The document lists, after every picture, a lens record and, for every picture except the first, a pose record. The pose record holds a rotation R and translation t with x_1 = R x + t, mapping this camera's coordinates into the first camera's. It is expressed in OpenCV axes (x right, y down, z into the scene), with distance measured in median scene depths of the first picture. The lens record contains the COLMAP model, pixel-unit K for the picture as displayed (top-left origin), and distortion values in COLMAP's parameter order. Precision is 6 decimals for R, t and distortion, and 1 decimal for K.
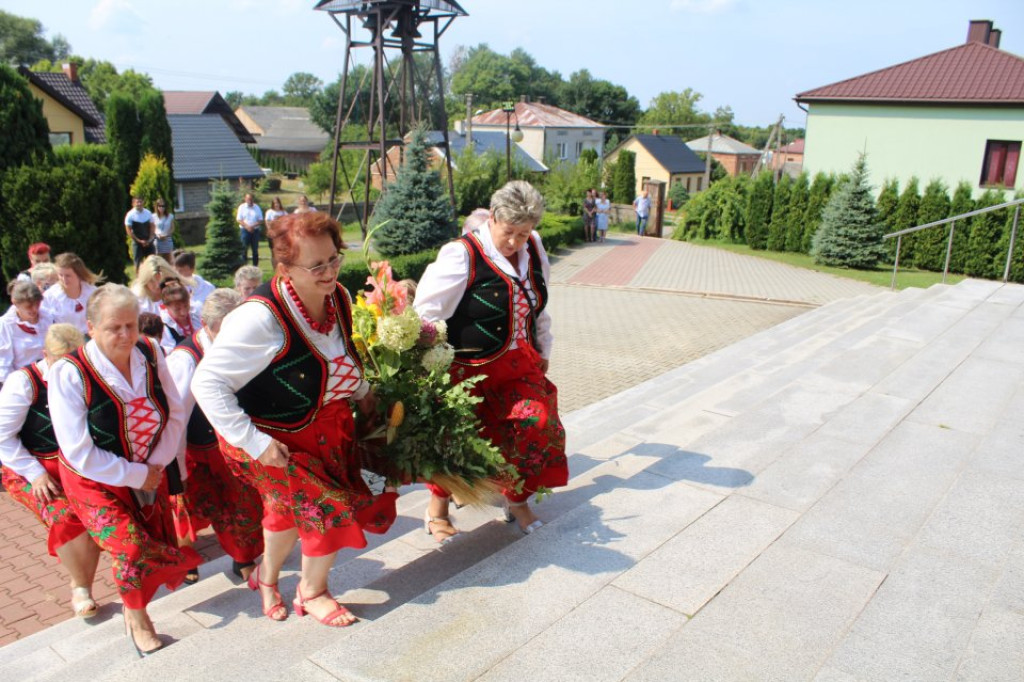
lens RADIAL K [[843.4, 0, 507.6], [0, 843.4, 343.4], [0, 0, 1]] dist [-0.166927, 0.148884]
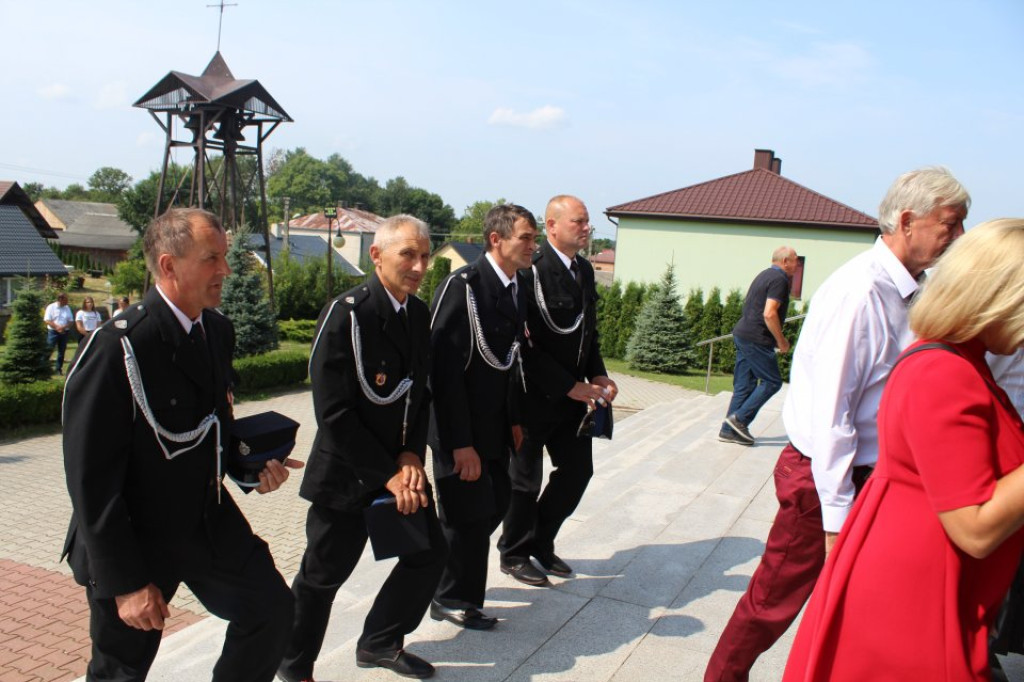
lens RADIAL K [[846.2, 0, 505.9], [0, 846.2, 344.1], [0, 0, 1]] dist [-0.171342, 0.158881]
pose [[0.976379, 0.009652, 0.215849, -0.009078], [0.016997, 0.992475, -0.121261, -0.000877], [-0.215395, 0.122065, 0.968868, -0.002932]]
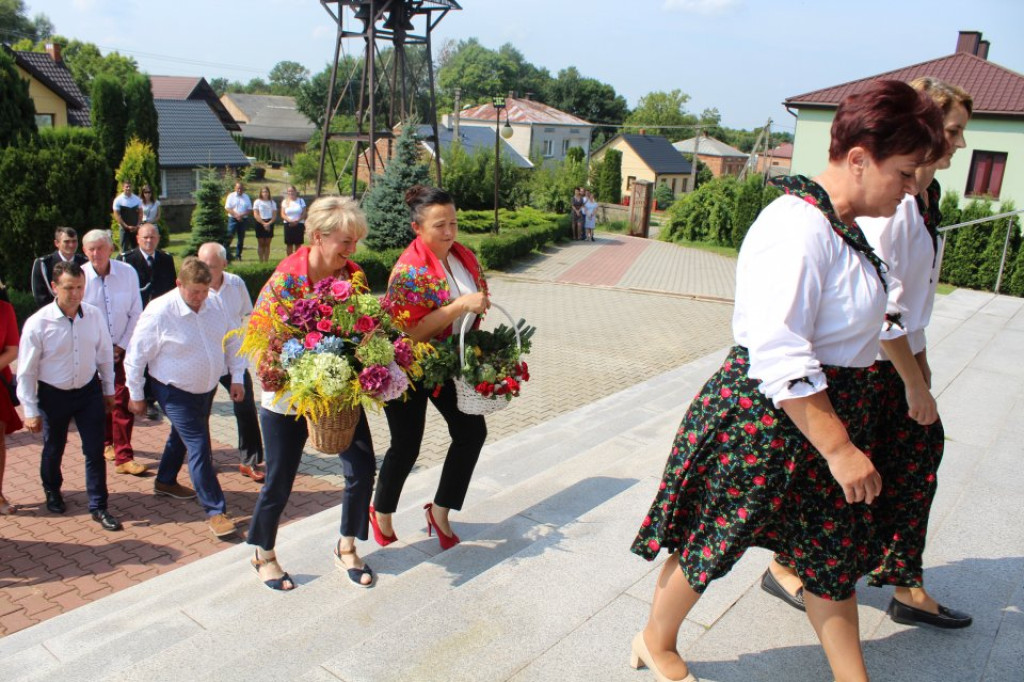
lens RADIAL K [[845.3, 0, 506.2], [0, 845.3, 343.0], [0, 0, 1]] dist [-0.168627, 0.152254]
pose [[0.999412, 0.026205, 0.022125, -0.005188], [-0.026298, 0.999646, 0.003937, -0.000736], [-0.022014, -0.004517, 0.999747, 0.002087]]
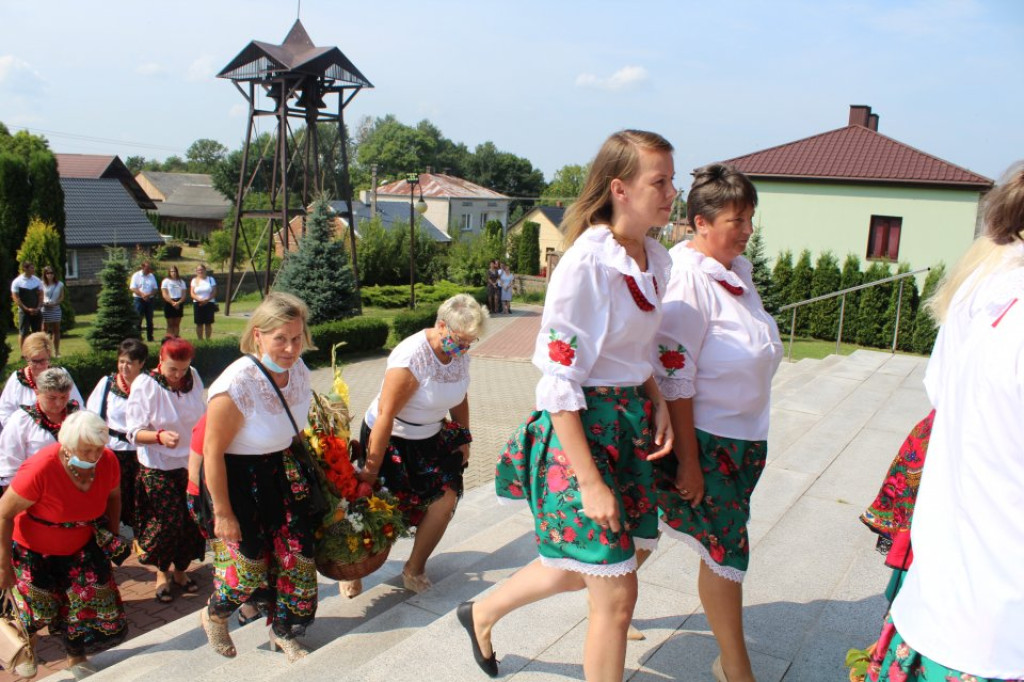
lens RADIAL K [[845.3, 0, 506.2], [0, 845.3, 343.0], [0, 0, 1]] dist [-0.168627, 0.152254]
pose [[0.993957, 0.000795, 0.109769, 0.002379], [0.008290, 0.996575, -0.082282, -0.002105], [-0.109459, 0.082695, 0.990545, 0.004475]]
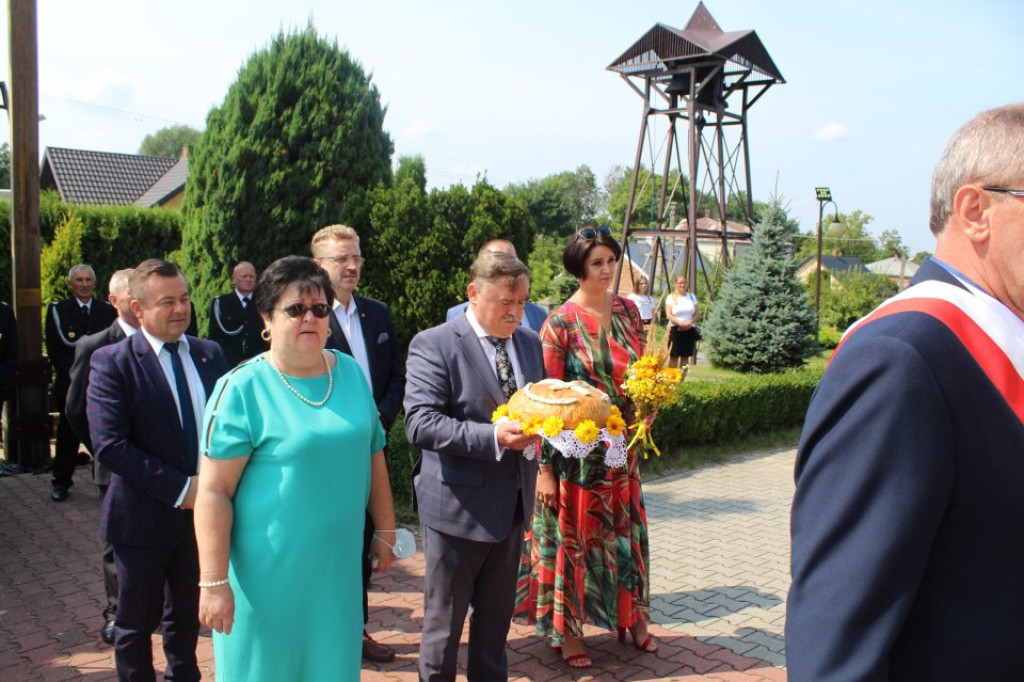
lens RADIAL K [[847.4, 0, 510.6], [0, 847.4, 345.0], [0, 0, 1]] dist [-0.168797, 0.146406]
pose [[0.989008, 0.032651, -0.144214, -0.186105], [-0.052969, 0.988820, -0.139388, -0.006349], [0.138050, 0.145494, 0.979680, 0.180994]]
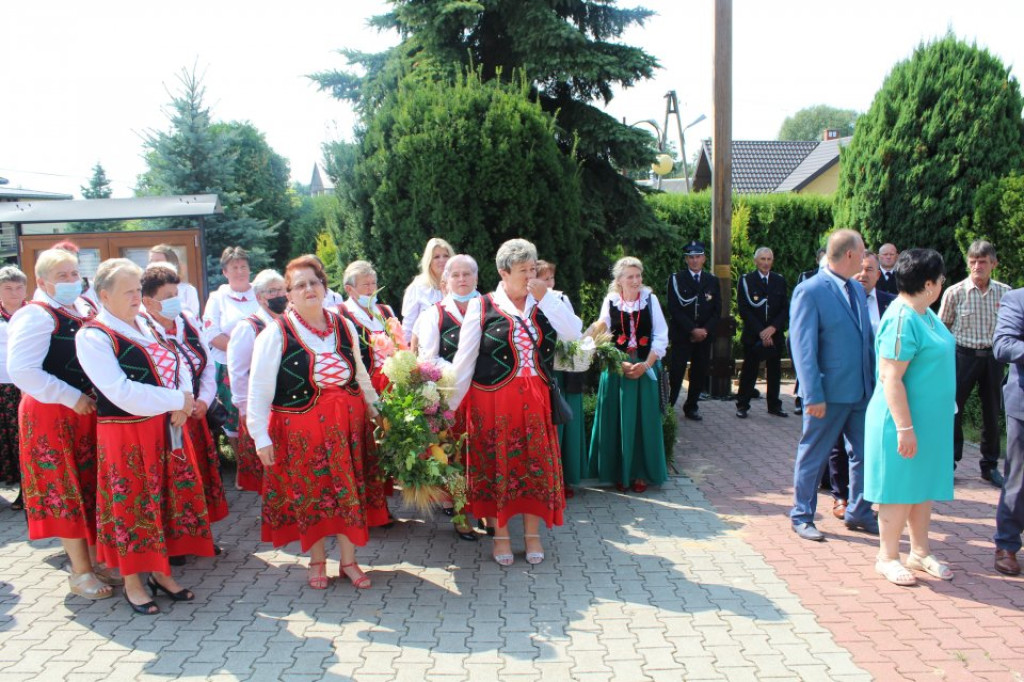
lens RADIAL K [[847.4, 0, 510.6], [0, 847.4, 345.0], [0, 0, 1]] dist [-0.168797, 0.146406]
pose [[0.641784, 0.083839, -0.762289, -0.154202], [-0.163967, 0.986022, -0.029601, 0.008534], [0.749151, 0.143988, 0.646560, 0.109957]]
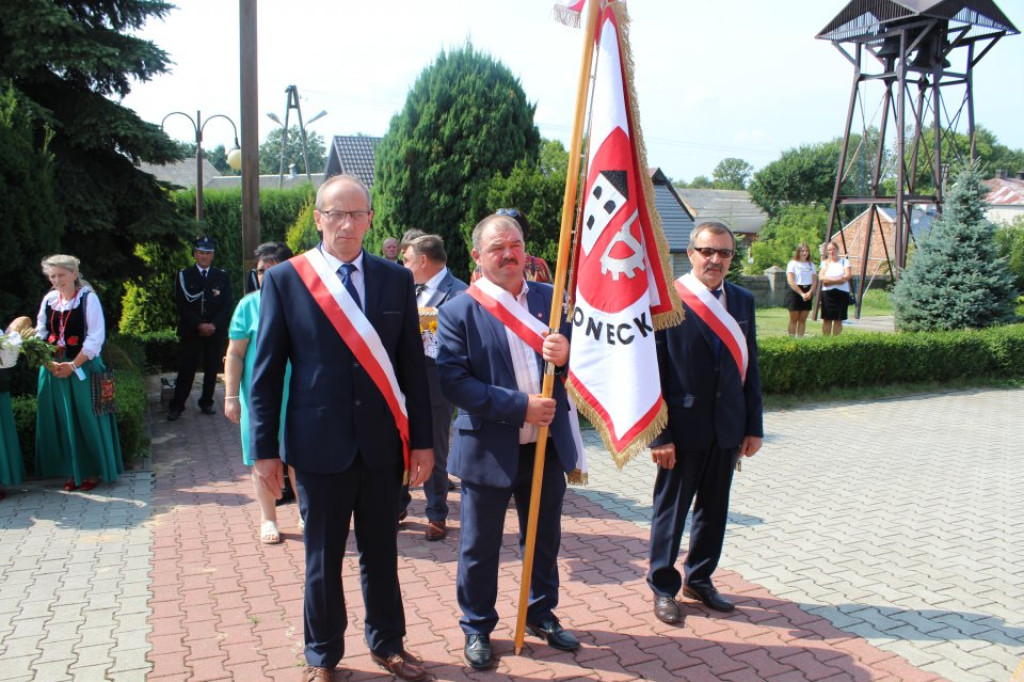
lens RADIAL K [[847.4, 0, 510.6], [0, 847.4, 345.0], [0, 0, 1]] dist [-0.168797, 0.146406]
pose [[0.886072, 0.058298, -0.459867, -0.101726], [-0.105136, 0.991481, -0.076885, 0.001649], [0.451467, 0.116474, 0.884653, 0.140432]]
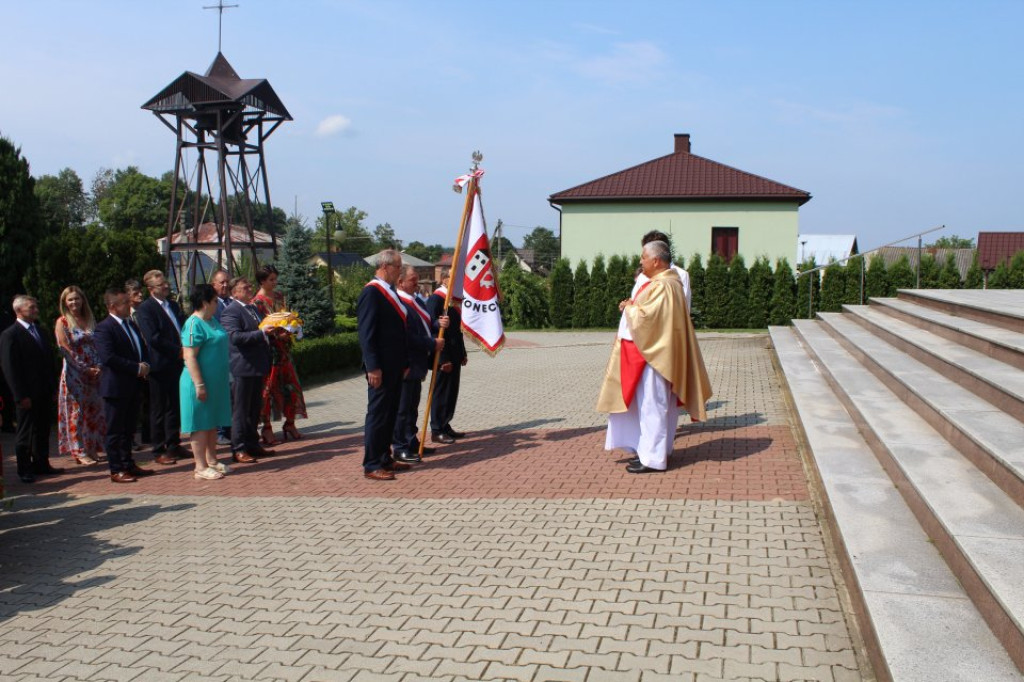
lens RADIAL K [[871.1, 0, 506.5], [0, 871.1, 339.0], [0, 0, 1]] dist [-0.166019, 0.162392]
pose [[0.912412, -0.067432, 0.403679, -0.243175], [0.128510, 0.983652, -0.126151, 0.038755], [-0.388573, 0.166978, 0.906162, -0.023510]]
